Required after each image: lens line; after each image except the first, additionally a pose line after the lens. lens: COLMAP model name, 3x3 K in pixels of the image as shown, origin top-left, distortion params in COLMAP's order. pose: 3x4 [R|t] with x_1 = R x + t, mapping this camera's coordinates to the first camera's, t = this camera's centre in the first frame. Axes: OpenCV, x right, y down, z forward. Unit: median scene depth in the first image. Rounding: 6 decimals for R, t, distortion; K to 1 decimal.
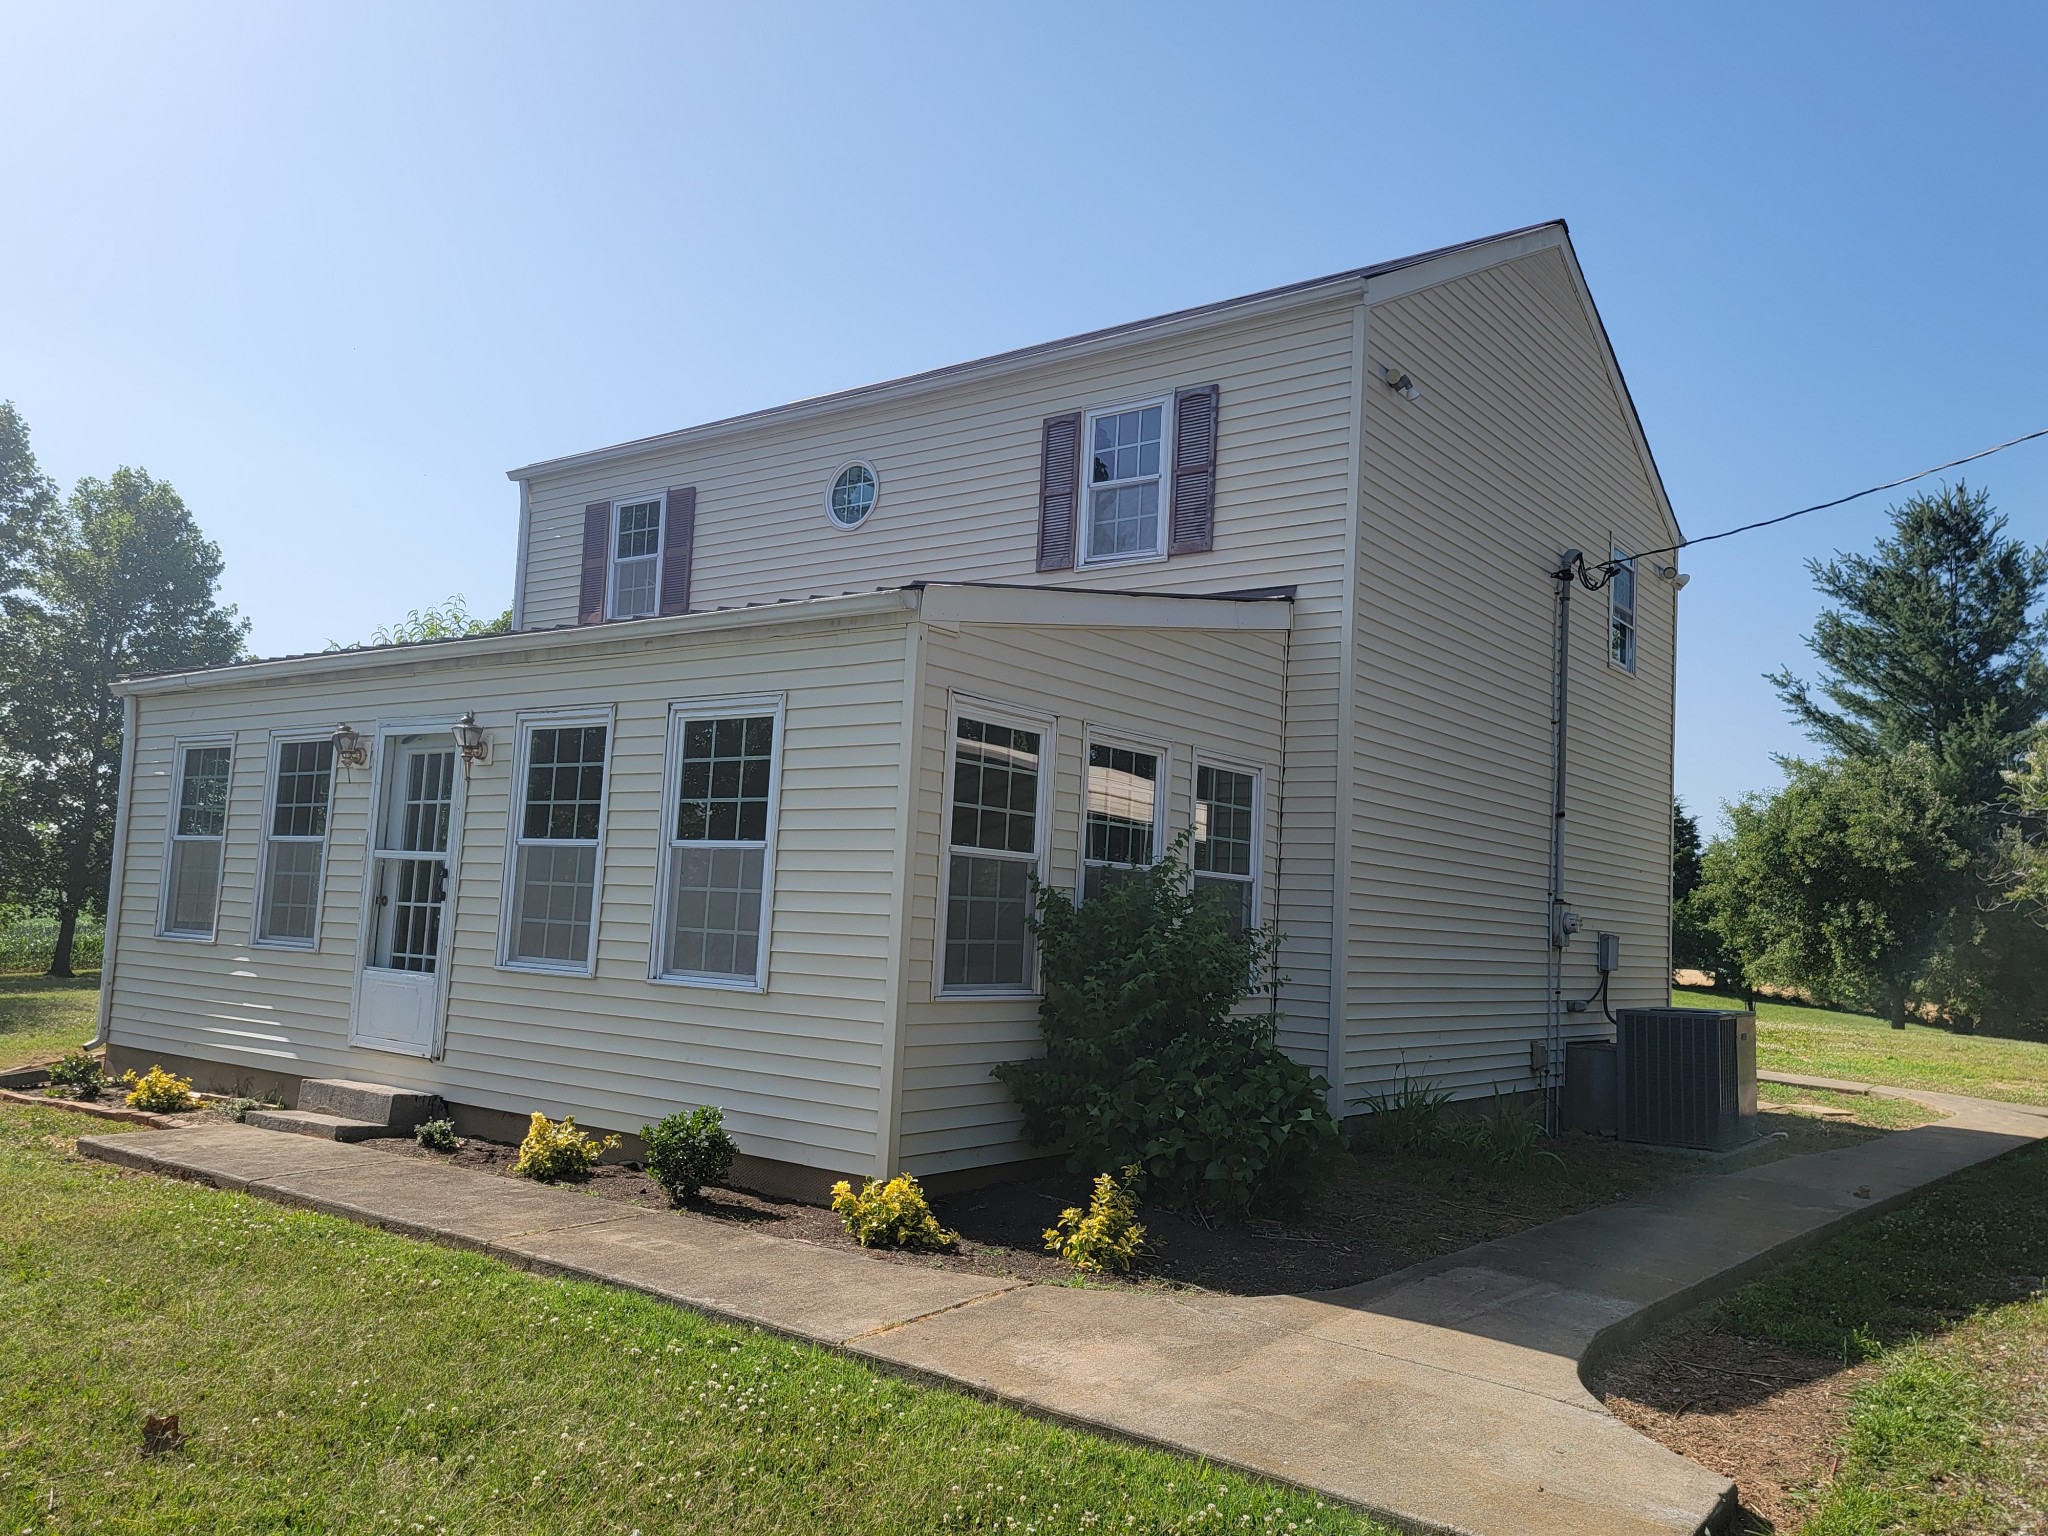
lens RADIAL K [[1558.7, 0, 1028.0], [0, 1558.7, 776.8], [0, 0, 1]] dist [0.062177, -0.035610]
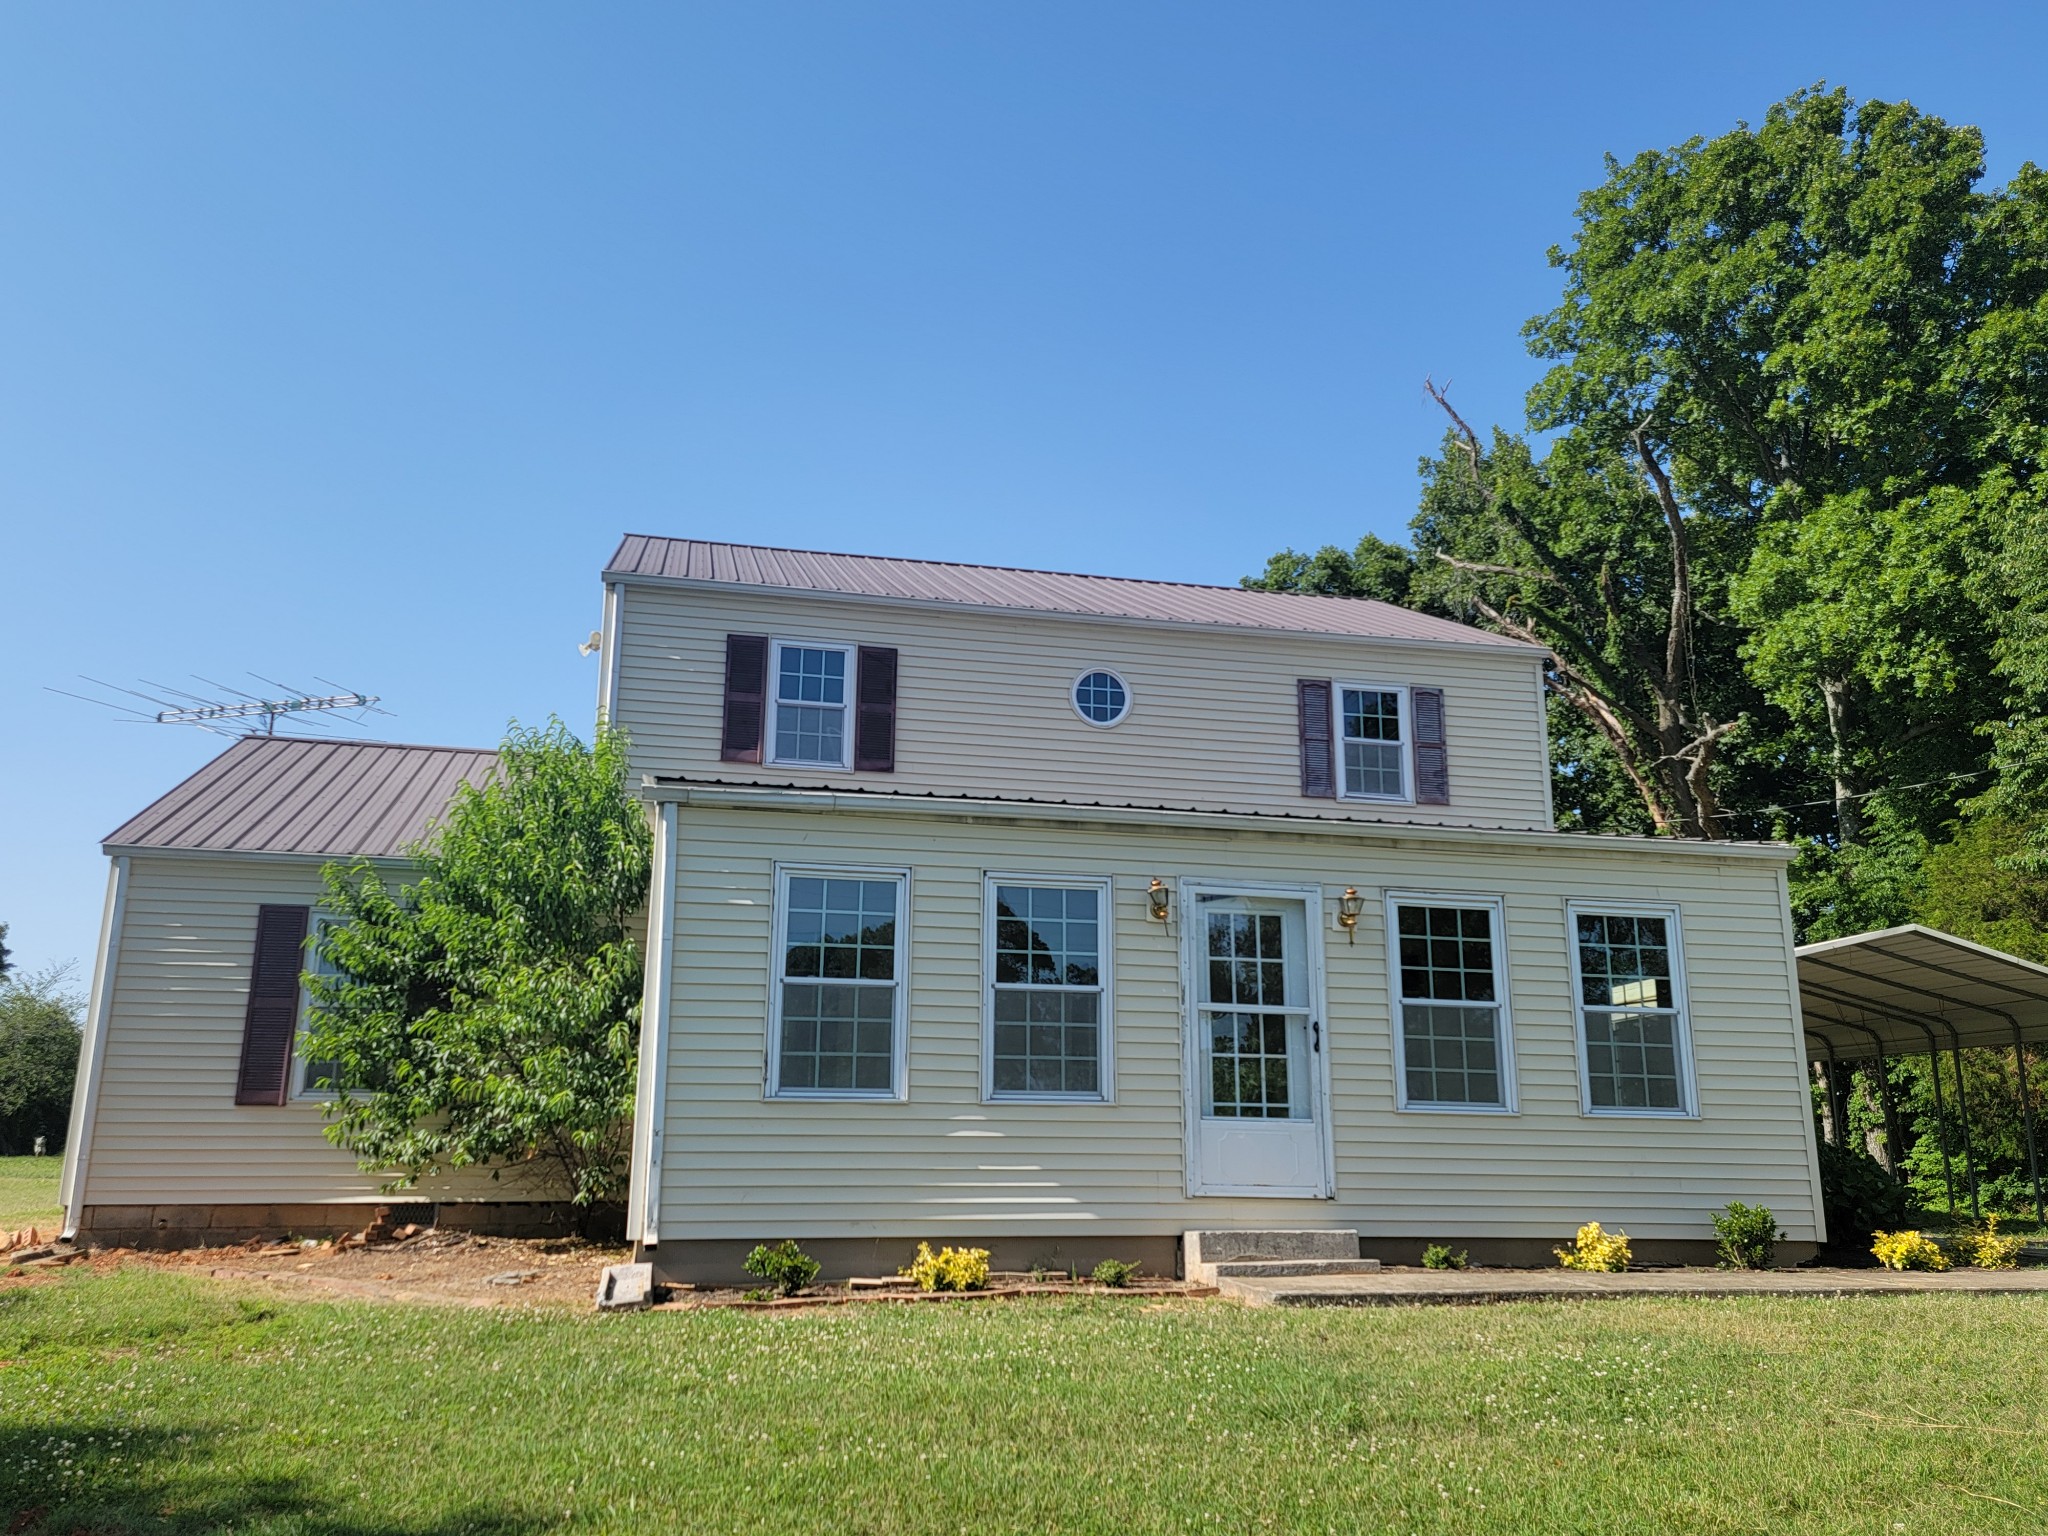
lens RADIAL K [[1558.7, 0, 985.7], [0, 1558.7, 780.2], [0, 0, 1]] dist [0.062177, -0.035610]
pose [[0.656092, 0.136108, 0.742306, -1.223297], [-0.049844, 0.989270, -0.137336, 0.047393], [-0.753033, 0.053105, 0.655836, 0.397508]]
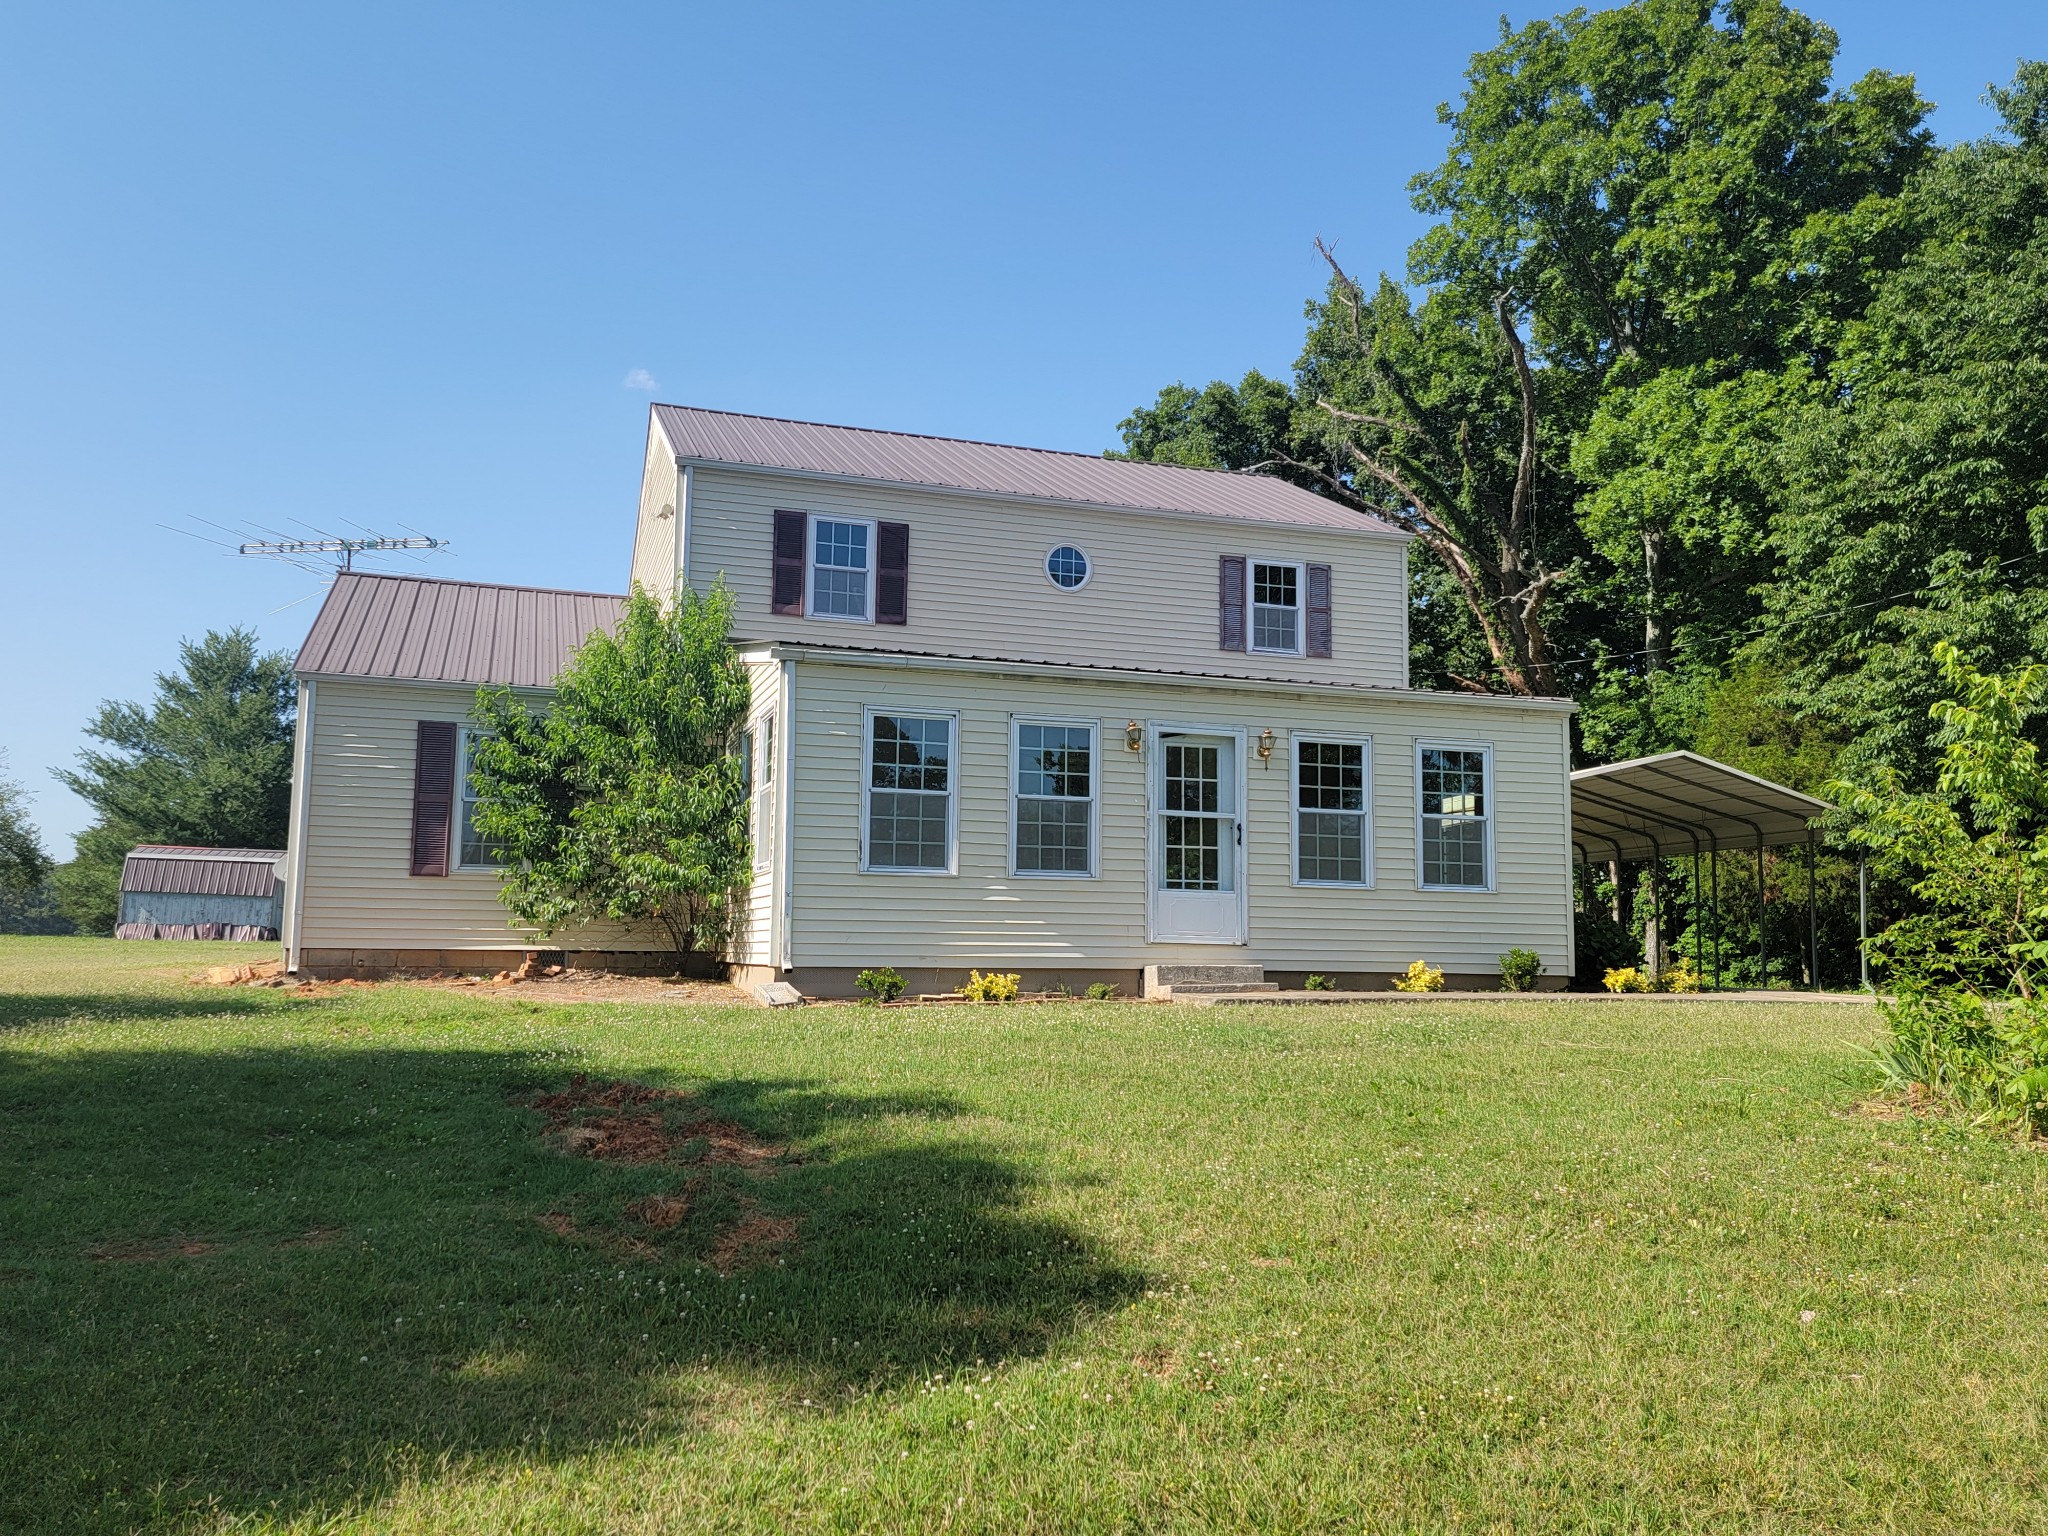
lens RADIAL K [[1568.0, 0, 990.8], [0, 1568.0, 791.3], [0, 0, 1]] dist [0.077162, -0.045643]
pose [[0.581529, 0.045510, 0.812252, -1.598805], [-0.063841, 0.997908, -0.010205, 0.051797], [-0.811017, -0.045920, 0.583218, 0.261490]]
